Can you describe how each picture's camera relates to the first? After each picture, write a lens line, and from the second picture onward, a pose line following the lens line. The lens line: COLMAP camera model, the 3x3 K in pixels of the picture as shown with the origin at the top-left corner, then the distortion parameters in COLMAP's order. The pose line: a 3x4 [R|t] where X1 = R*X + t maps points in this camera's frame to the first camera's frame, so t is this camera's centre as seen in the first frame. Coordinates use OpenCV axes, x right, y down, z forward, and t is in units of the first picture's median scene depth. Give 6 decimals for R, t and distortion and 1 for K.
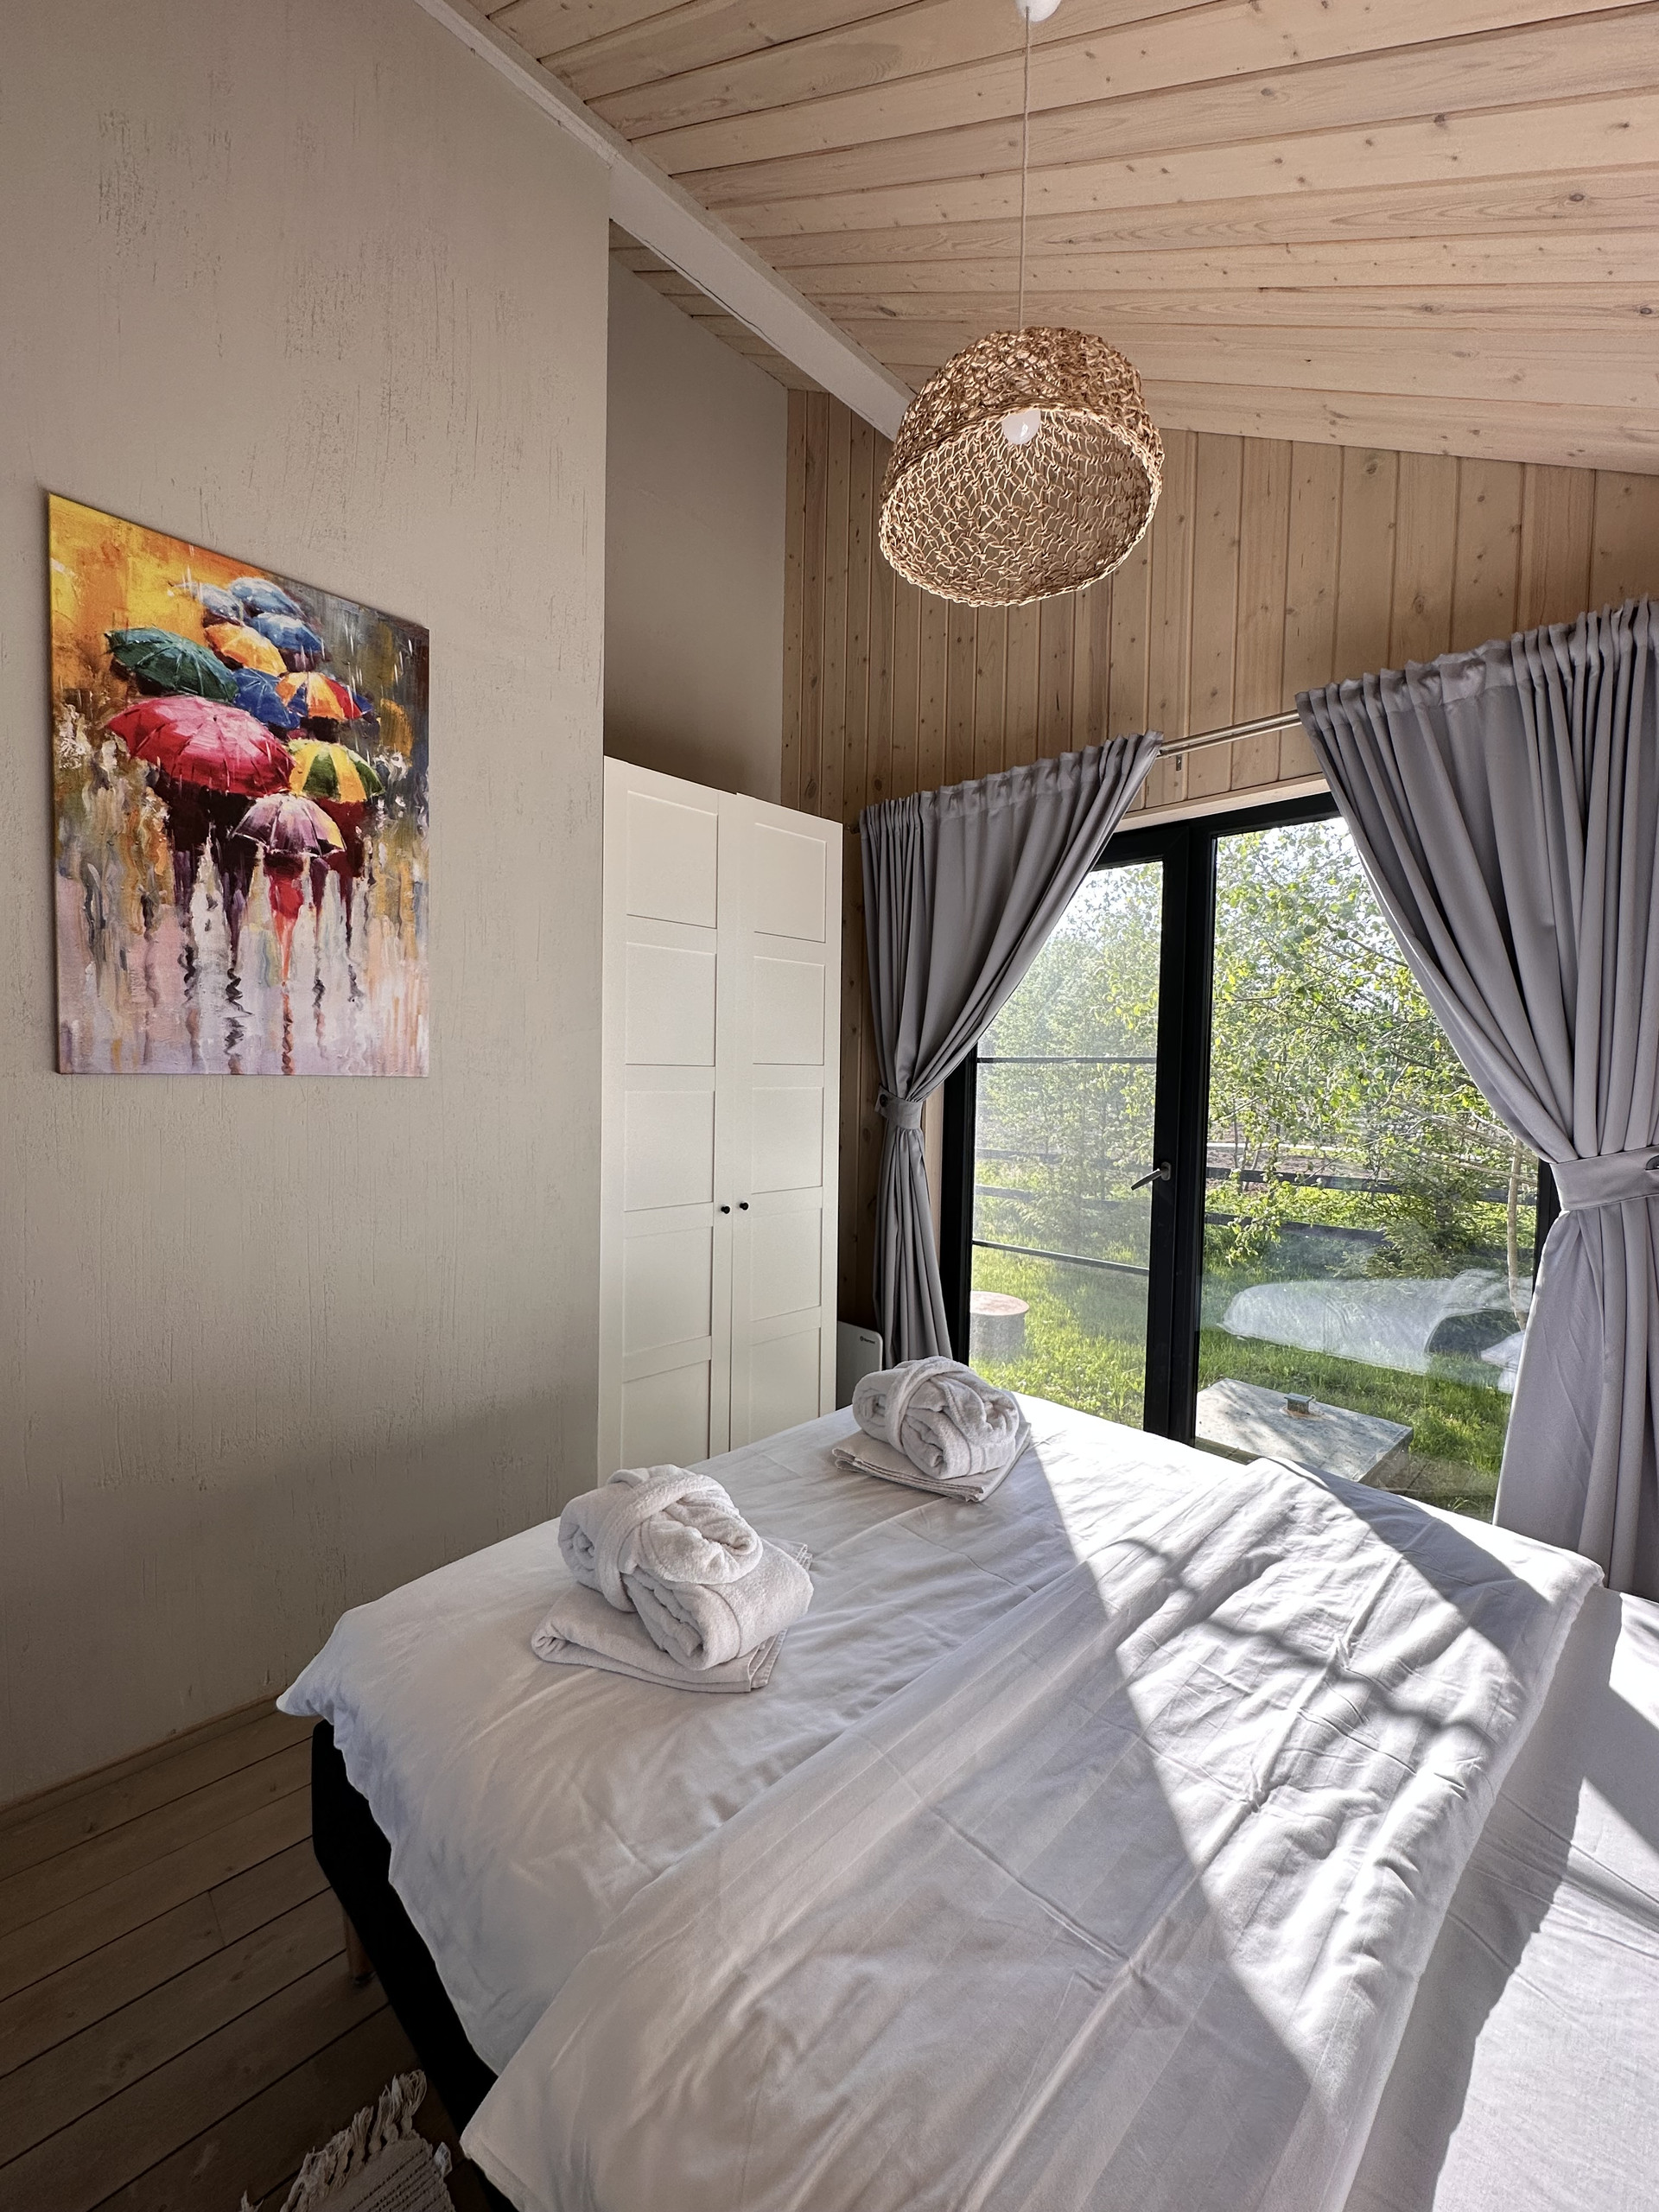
lens RADIAL K [[883.9, 0, 833.8], [0, 883.9, 1107.8], [0, 0, 1]] dist [-0.004095, 0.001717]
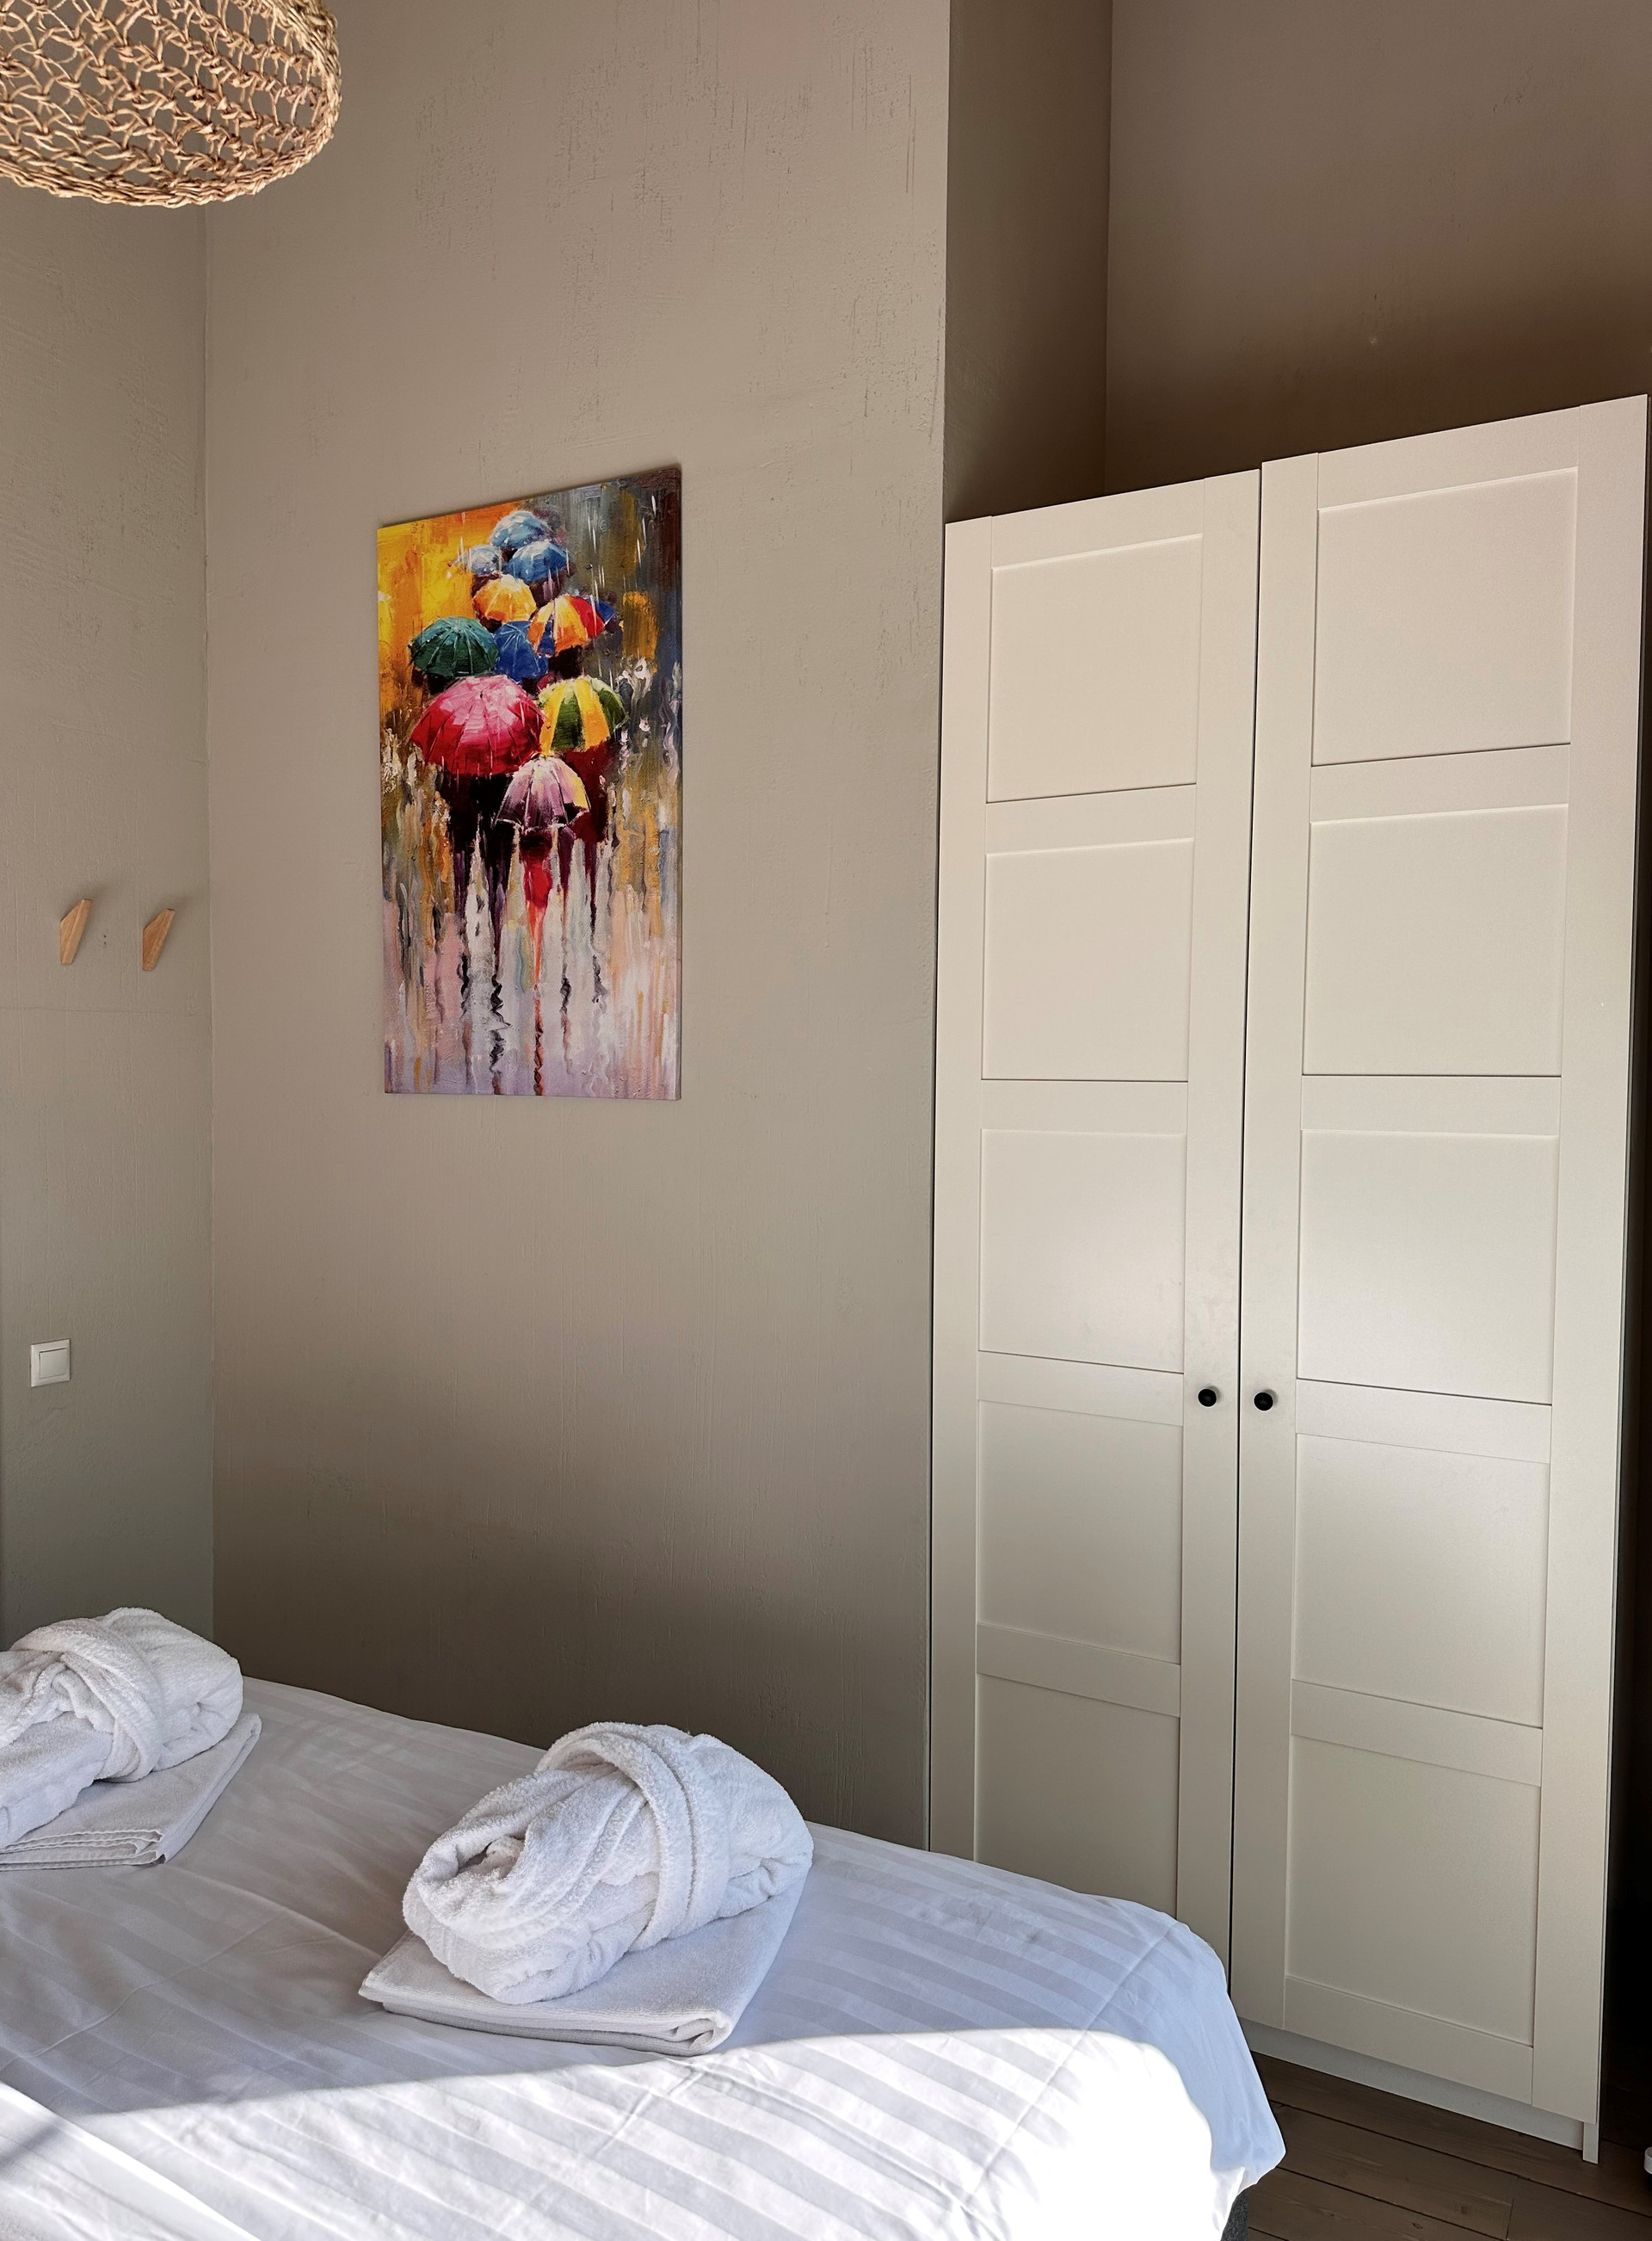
lens RADIAL K [[1637.6, 0, 831.2], [0, 1637.6, 1125.6], [0, 0, 1]] dist [0.044568, -0.052254]
pose [[0.262205, 0.048161, -0.963810, 0.960106], [-0.027916, 0.998714, 0.042310, -0.082581], [0.964608, 0.015812, 0.263213, 0.862493]]
